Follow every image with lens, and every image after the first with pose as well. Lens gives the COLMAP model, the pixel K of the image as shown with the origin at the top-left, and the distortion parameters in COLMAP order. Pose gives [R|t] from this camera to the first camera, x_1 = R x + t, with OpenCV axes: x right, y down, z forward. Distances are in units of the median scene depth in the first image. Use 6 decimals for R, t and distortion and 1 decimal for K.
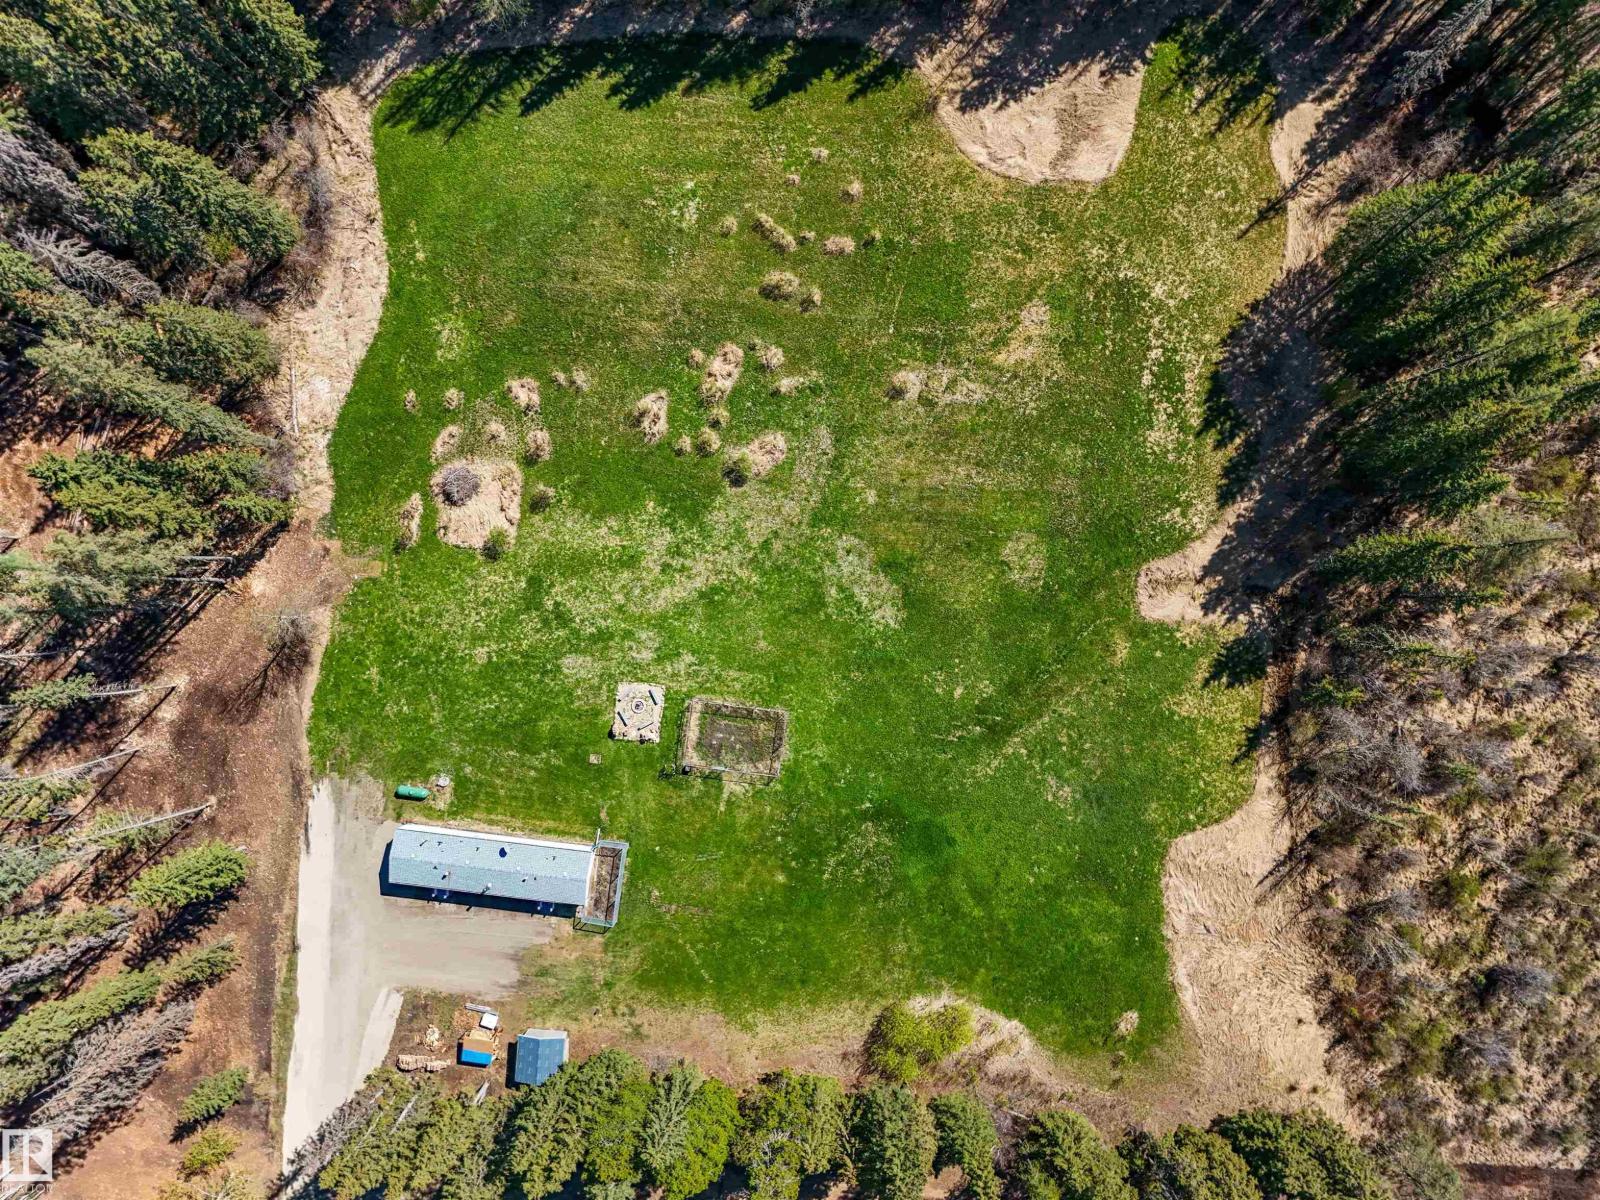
lens RADIAL K [[1174.3, 0, 800.0], [0, 1174.3, 600.0], [0, 0, 1]] dist [0.085839, -0.082898]
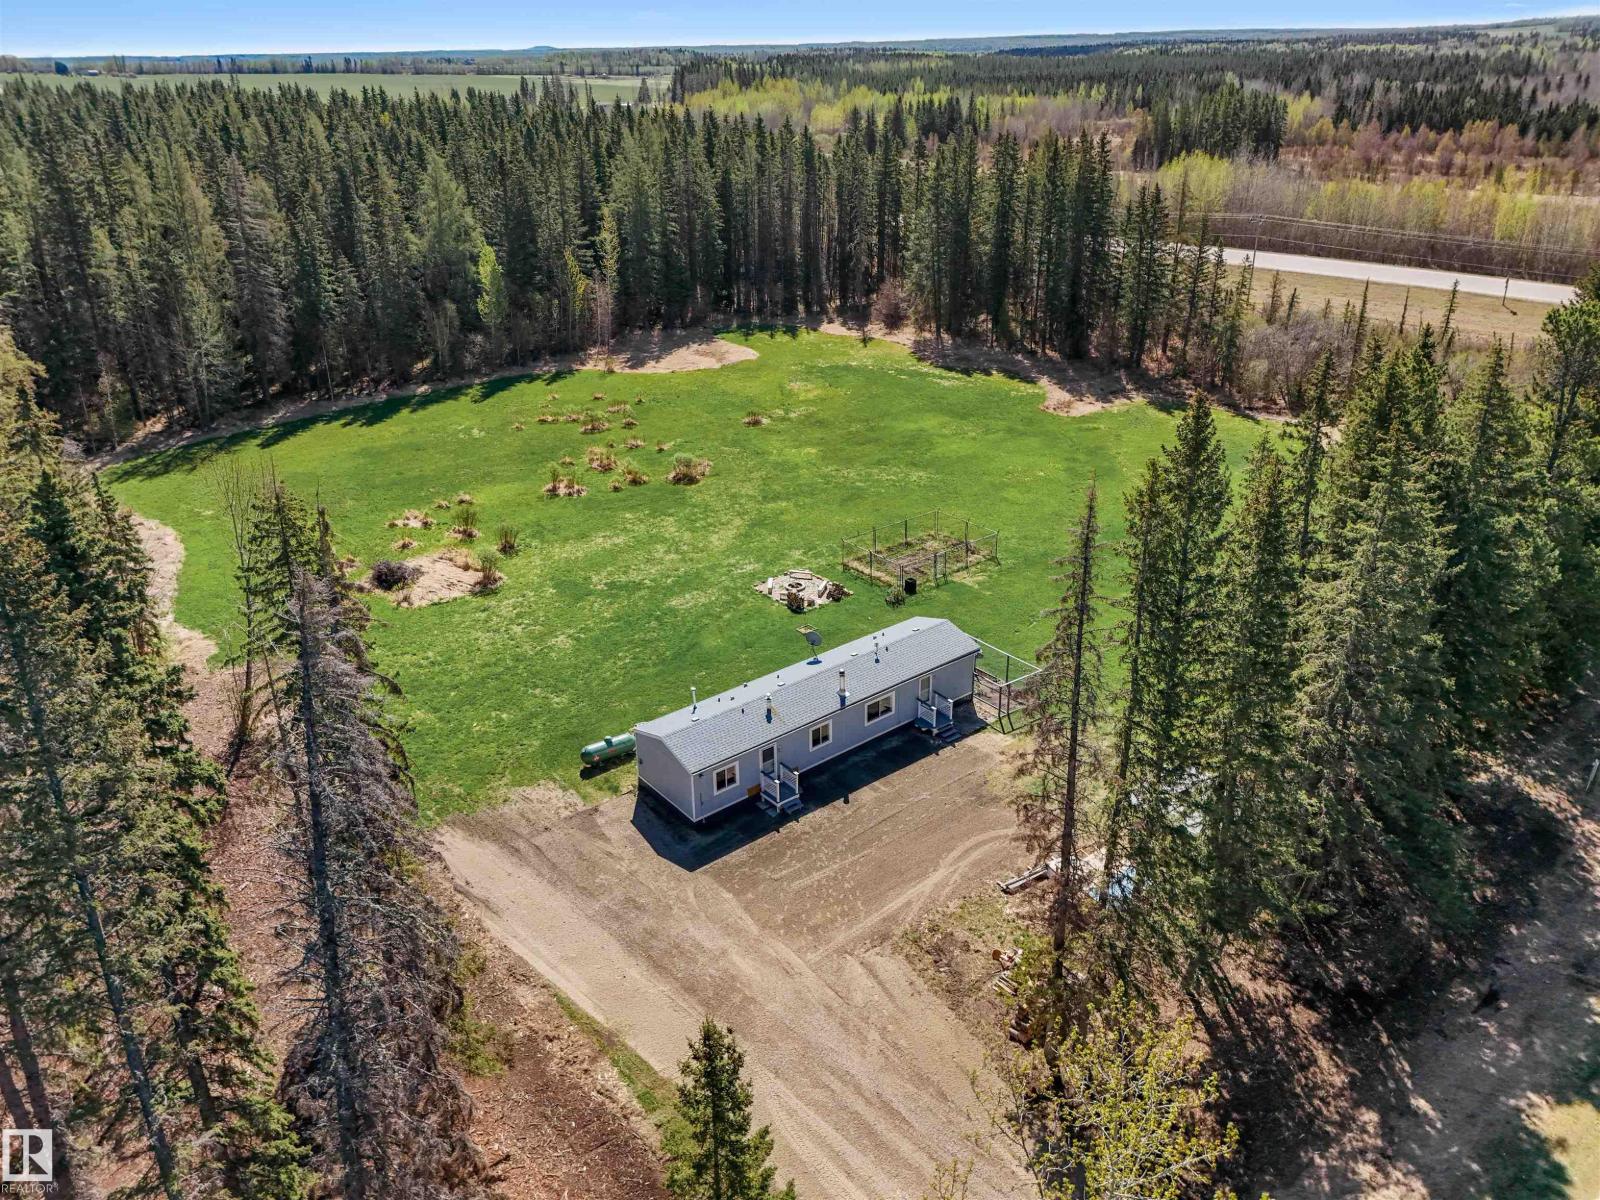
lens RADIAL K [[1174.3, 0, 800.0], [0, 1174.3, 600.0], [0, 0, 1]] dist [0.085839, -0.082898]
pose [[0.701396, -0.288640, 0.651713, -0.588047], [0.712771, 0.282830, -0.641845, 0.538805], [0.000939, 0.914710, 0.404110, 0.732506]]
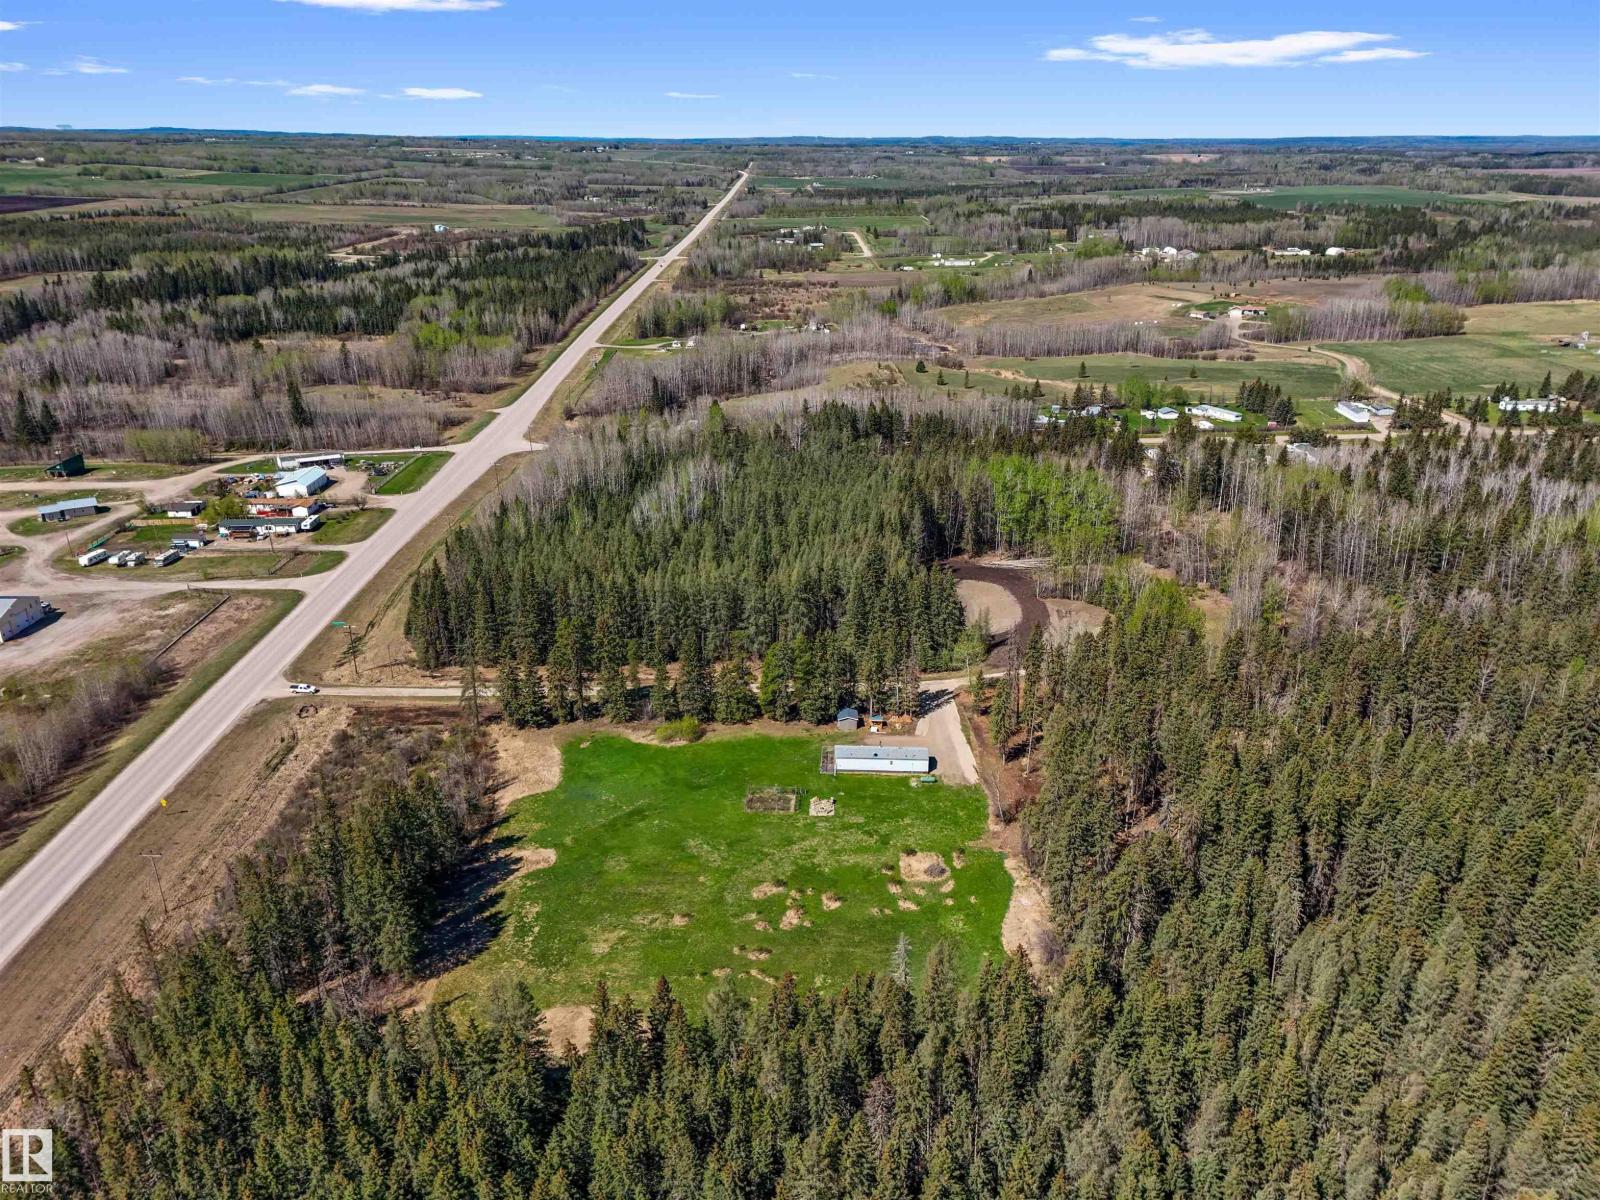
lens RADIAL K [[1174.3, 0, 800.0], [0, 1174.3, 600.0], [0, 0, 1]] dist [0.085839, -0.082898]
pose [[-0.996236, 0.062971, -0.059572, -0.006849], [-0.078127, -0.354526, 0.931776, -1.598708], [0.037555, 0.932923, 0.358111, -0.019927]]
